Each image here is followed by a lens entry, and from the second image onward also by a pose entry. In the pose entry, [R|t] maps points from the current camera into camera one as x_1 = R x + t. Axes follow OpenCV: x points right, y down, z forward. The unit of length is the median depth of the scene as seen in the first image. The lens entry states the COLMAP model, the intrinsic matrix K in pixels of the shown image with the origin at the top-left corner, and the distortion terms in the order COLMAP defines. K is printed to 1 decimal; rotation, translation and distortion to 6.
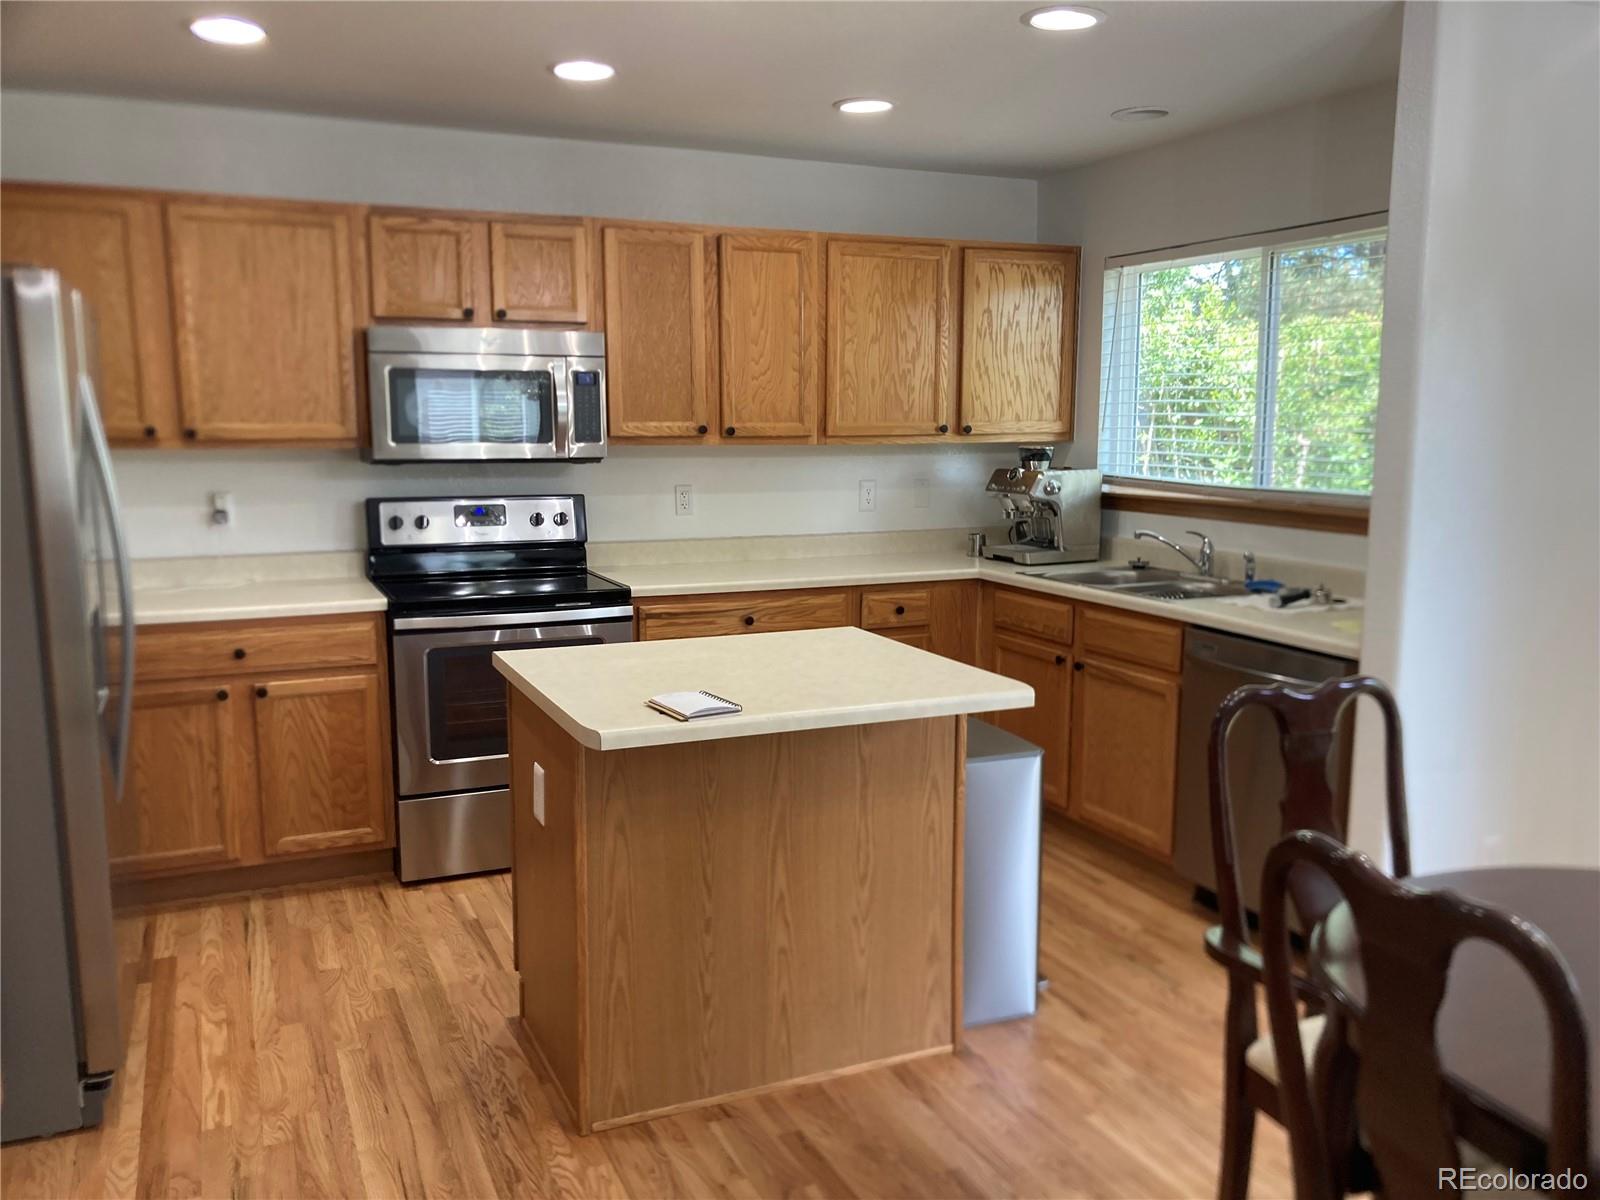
lens RADIAL K [[1313.4, 0, 778.3], [0, 1313.4, 643.3], [0, 0, 1]] dist [0.009055, -0.009556]
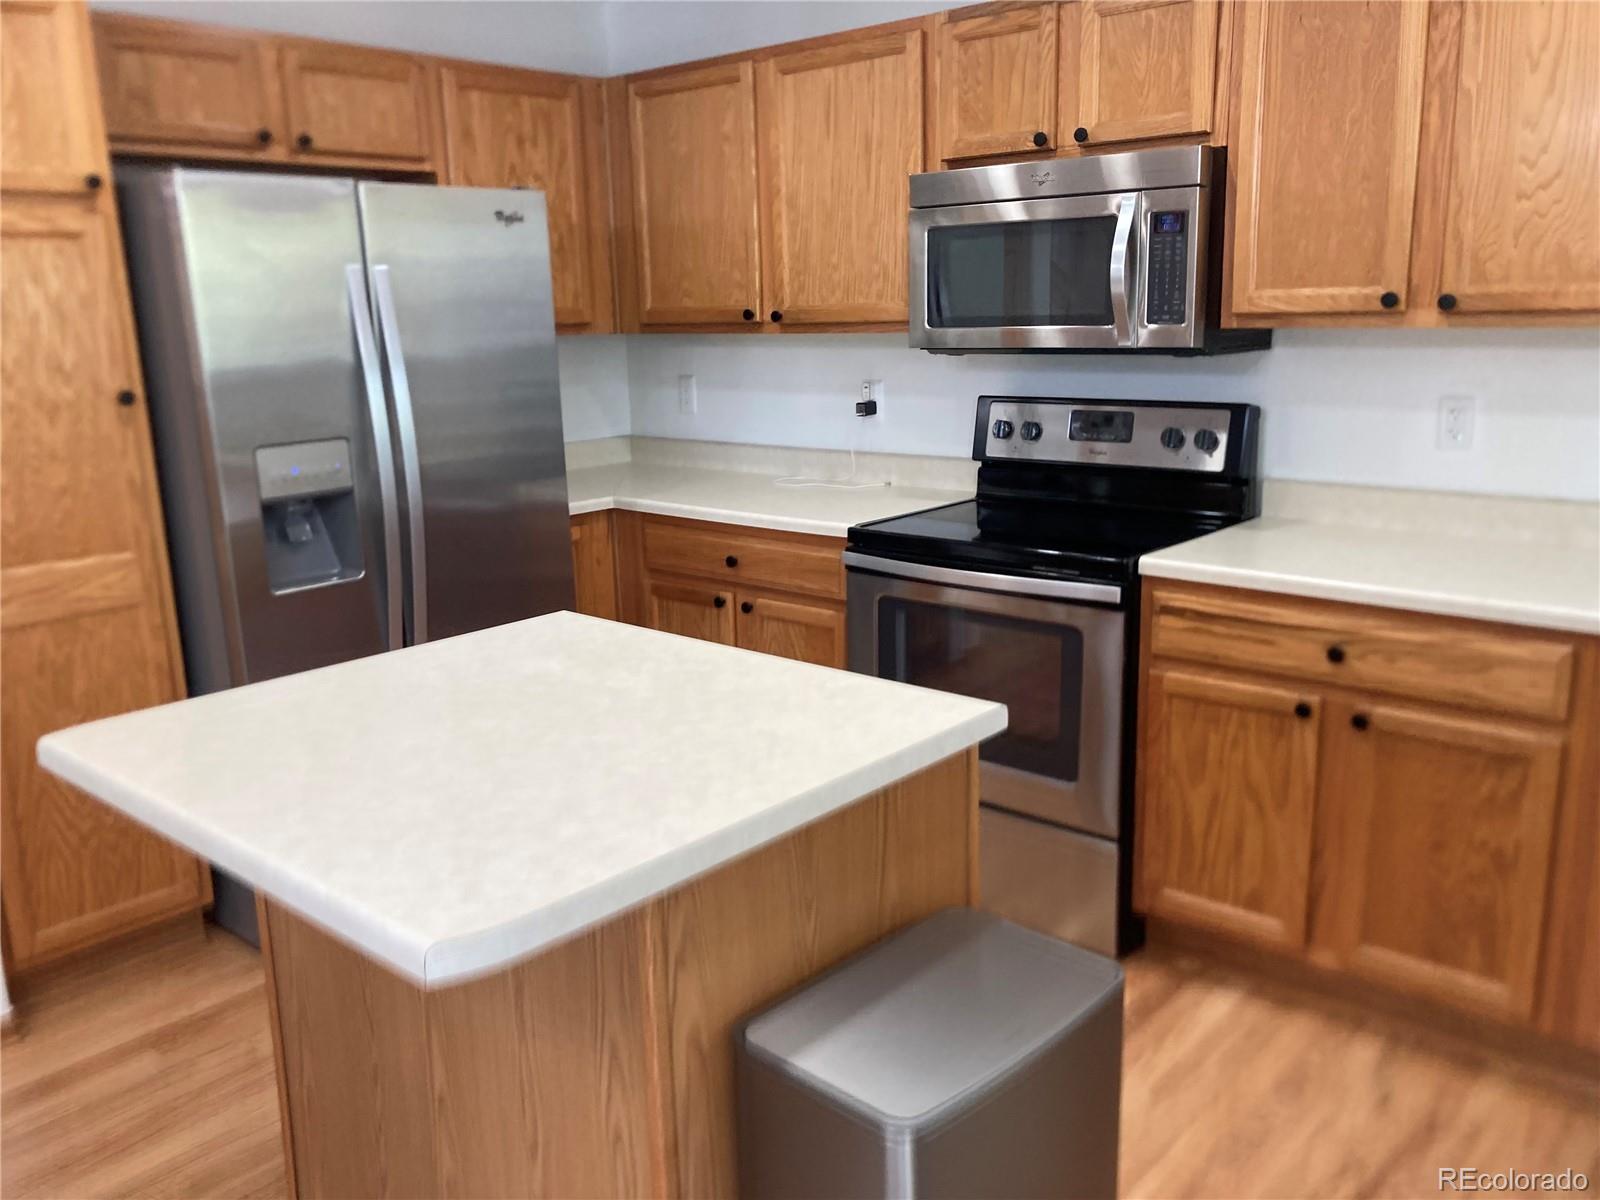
lens RADIAL K [[1299.9, 0, 806.1], [0, 1299.9, 619.6], [0, 0, 1]] dist [0.000547, -0.013916]
pose [[0.435627, 0.199332, -0.877779, 0.333542], [-0.124730, 0.979132, 0.160447, -0.083820], [0.891443, 0.039591, 0.451399, 0.514776]]
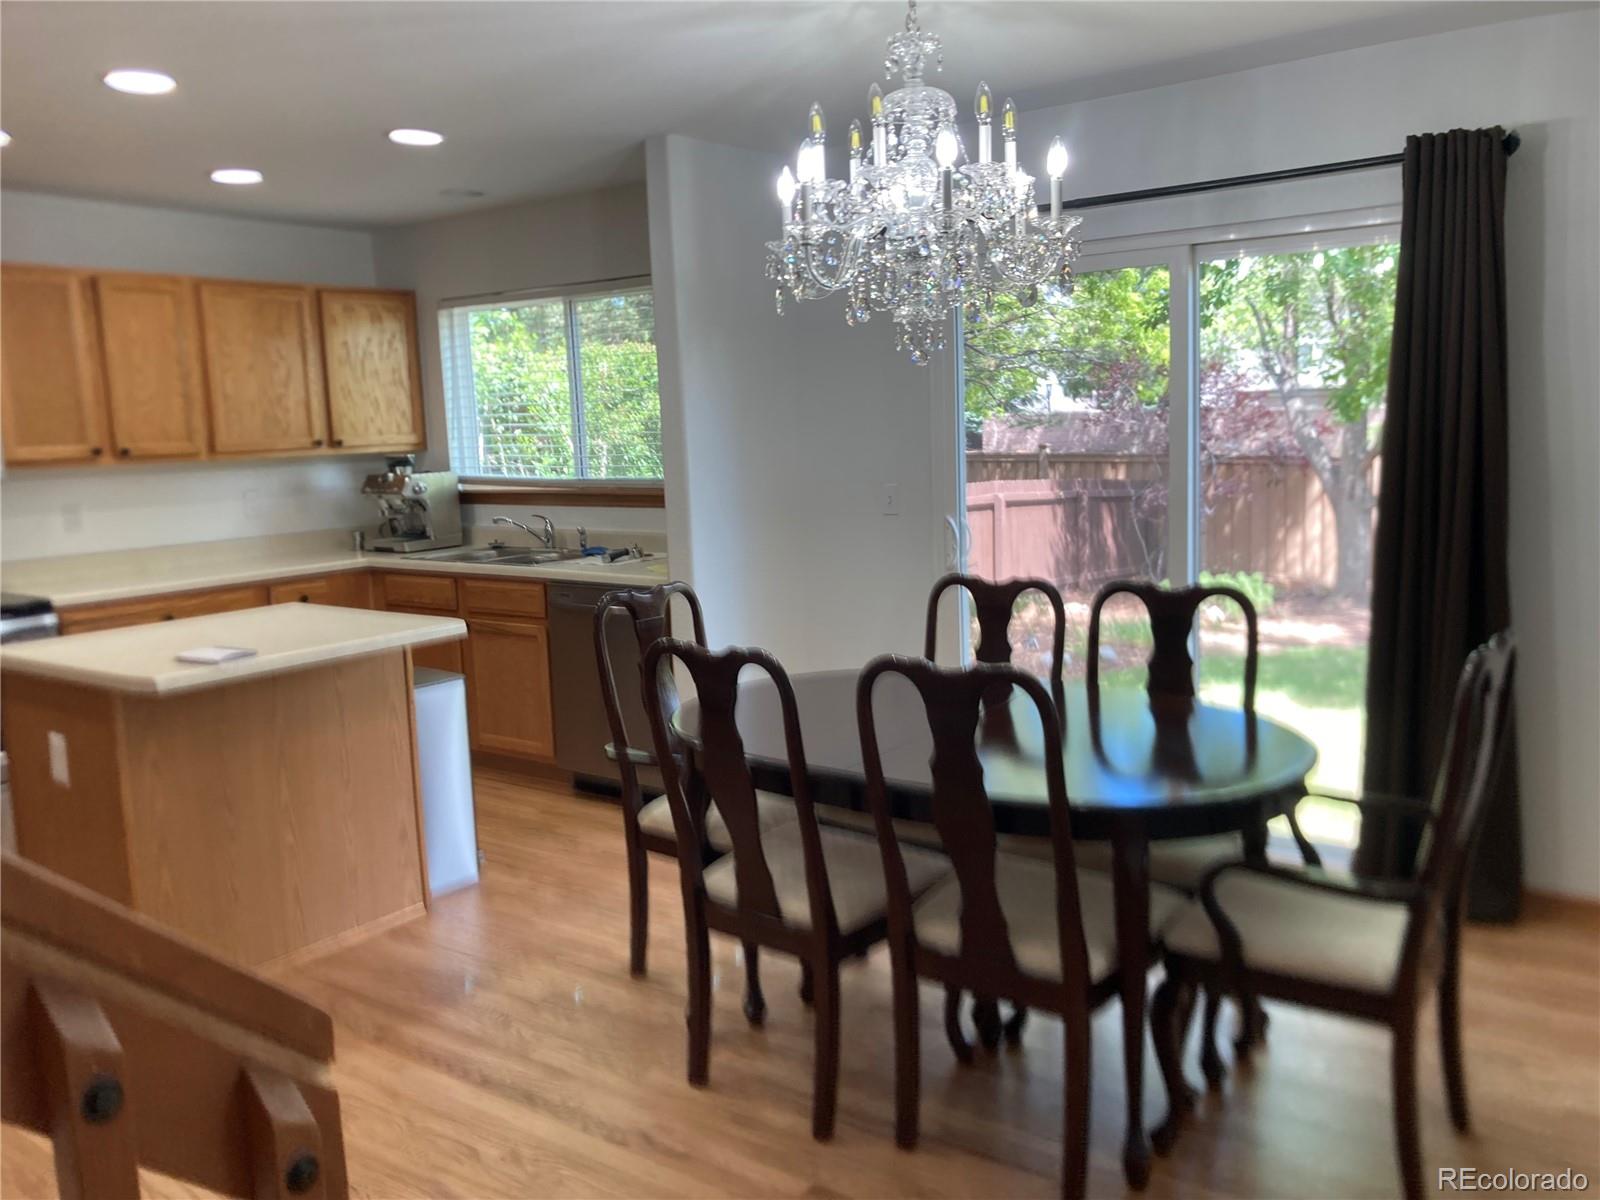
lens RADIAL K [[1299.9, 0, 806.1], [0, 1299.9, 619.6], [0, 0, 1]] dist [0.000547, -0.013916]
pose [[0.855304, -0.106294, 0.507107, -0.111300], [0.119640, 0.992797, 0.006310, 0.038782], [-0.504125, 0.055273, 0.861860, -0.215814]]
